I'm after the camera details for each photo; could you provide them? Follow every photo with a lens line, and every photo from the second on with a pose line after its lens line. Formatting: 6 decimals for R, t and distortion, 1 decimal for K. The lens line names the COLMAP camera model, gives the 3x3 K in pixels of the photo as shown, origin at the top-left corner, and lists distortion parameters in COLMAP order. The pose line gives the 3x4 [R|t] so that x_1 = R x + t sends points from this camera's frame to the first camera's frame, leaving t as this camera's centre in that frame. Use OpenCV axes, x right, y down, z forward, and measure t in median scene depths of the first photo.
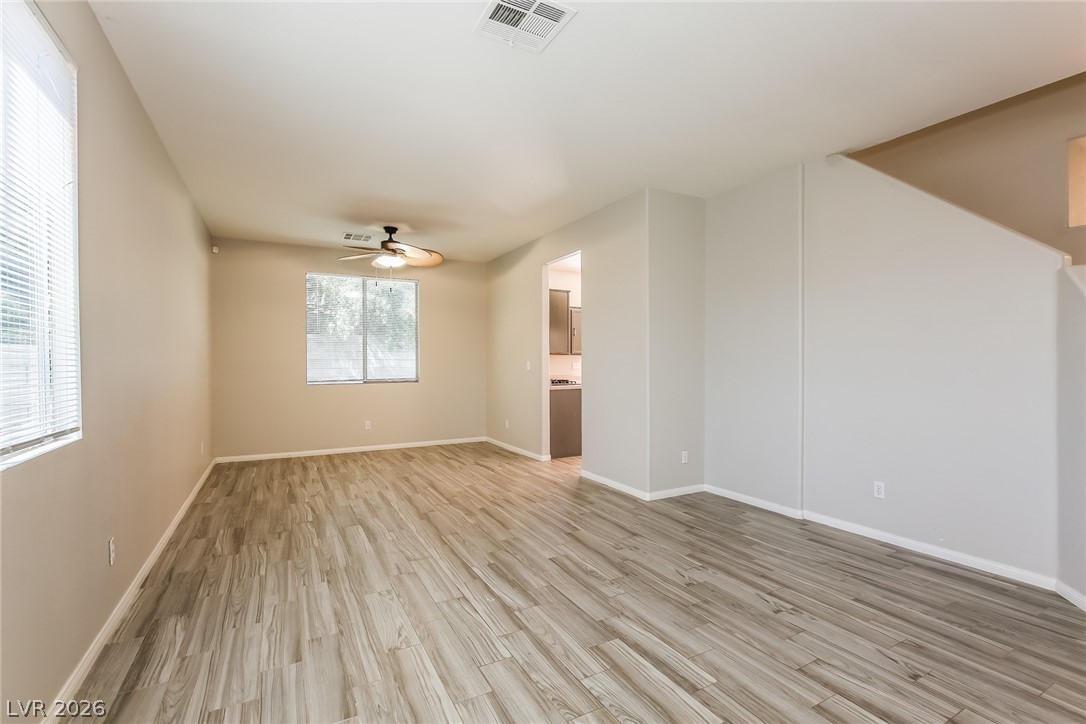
lens RADIAL K [[494.9, 0, 547.6], [0, 494.9, 362.5], [0, 0, 1]] dist [-0.013162, 0.000932]
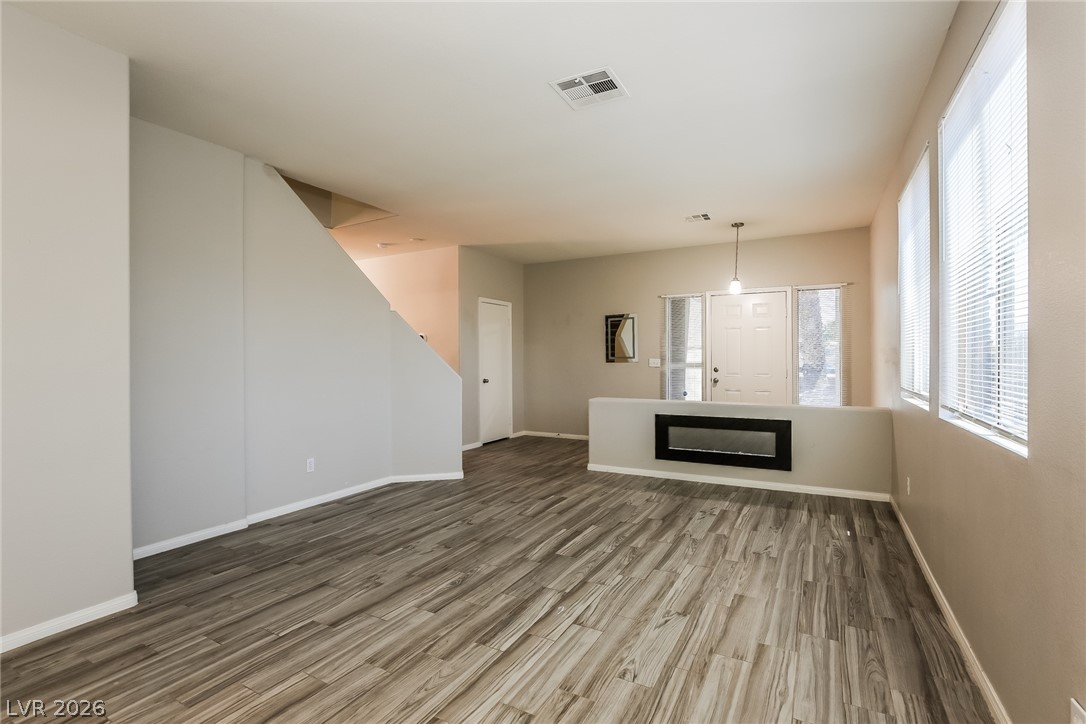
lens RADIAL K [[494.9, 0, 547.9], [0, 494.9, 360.6], [0, 0, 1]] dist [-0.013162, 0.000932]
pose [[-0.534350, 0.004184, 0.845253, -0.868460], [0.008931, 0.999960, 0.000697, 0.001760], [-0.845216, 0.007921, -0.534366, 1.462644]]
